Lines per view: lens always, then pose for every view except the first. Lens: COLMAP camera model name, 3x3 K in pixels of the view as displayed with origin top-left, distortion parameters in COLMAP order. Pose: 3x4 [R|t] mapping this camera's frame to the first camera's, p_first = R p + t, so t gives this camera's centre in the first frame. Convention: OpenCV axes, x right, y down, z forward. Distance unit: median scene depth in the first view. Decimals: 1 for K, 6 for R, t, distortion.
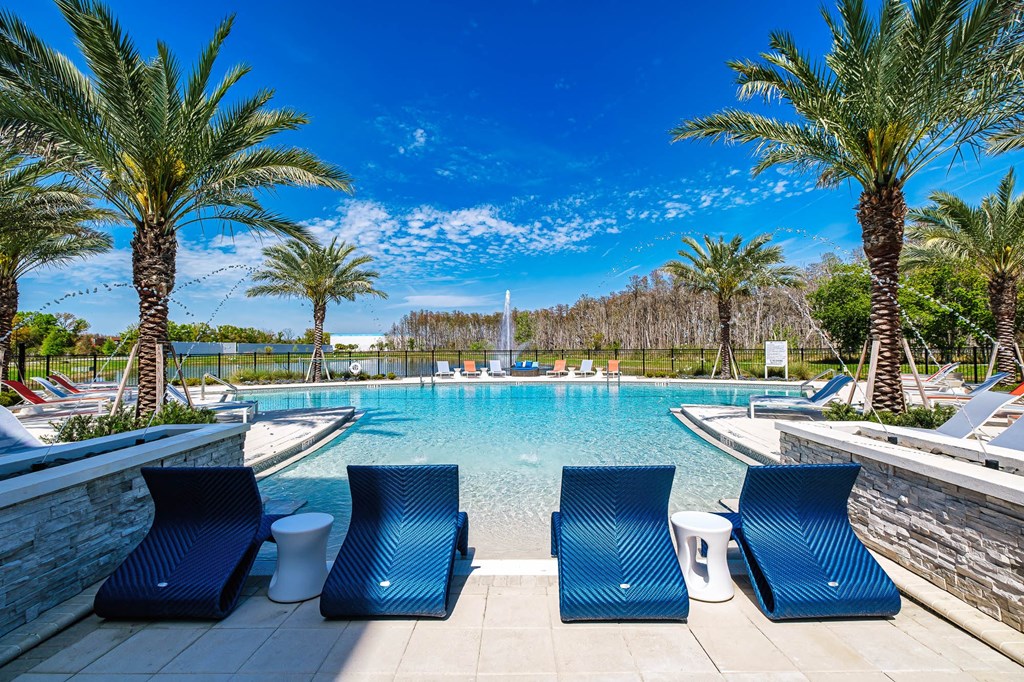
lens RADIAL K [[454.6, 0, 513.9], [0, 454.6, 337.0], [0, 0, 1]] dist [0.000202, -0.000437]
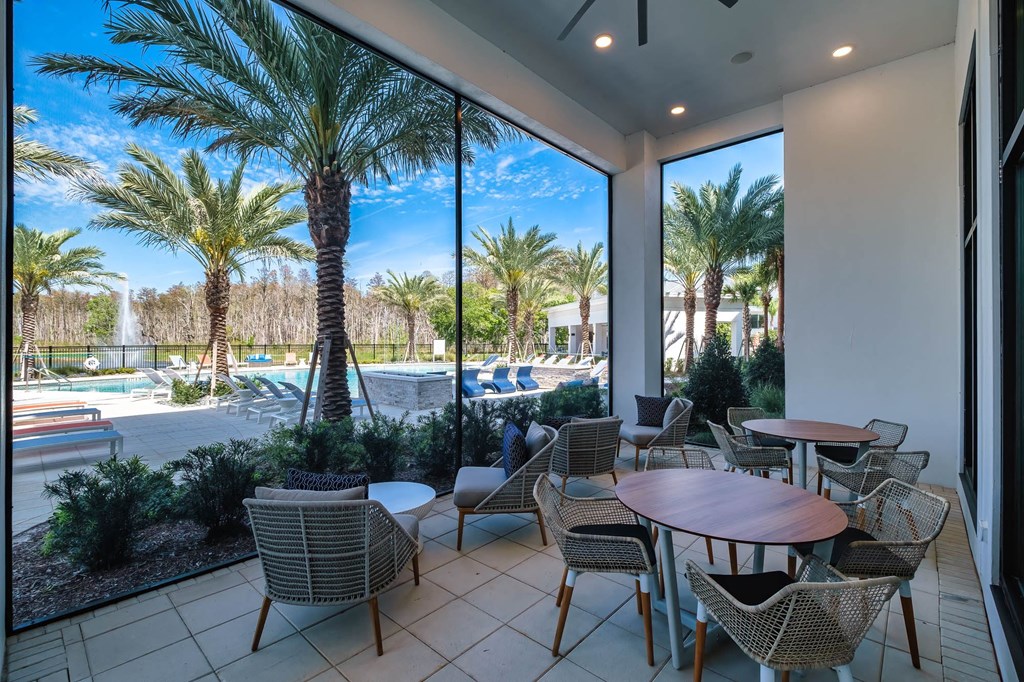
lens RADIAL K [[454.6, 0, 513.9], [0, 454.6, 337.0], [0, 0, 1]] dist [0.000202, -0.000437]
pose [[0.677016, 0.013537, 0.735844, -0.457900], [-0.021278, 0.999773, 0.001185, -0.008660], [-0.735661, -0.016460, 0.677150, -0.341301]]
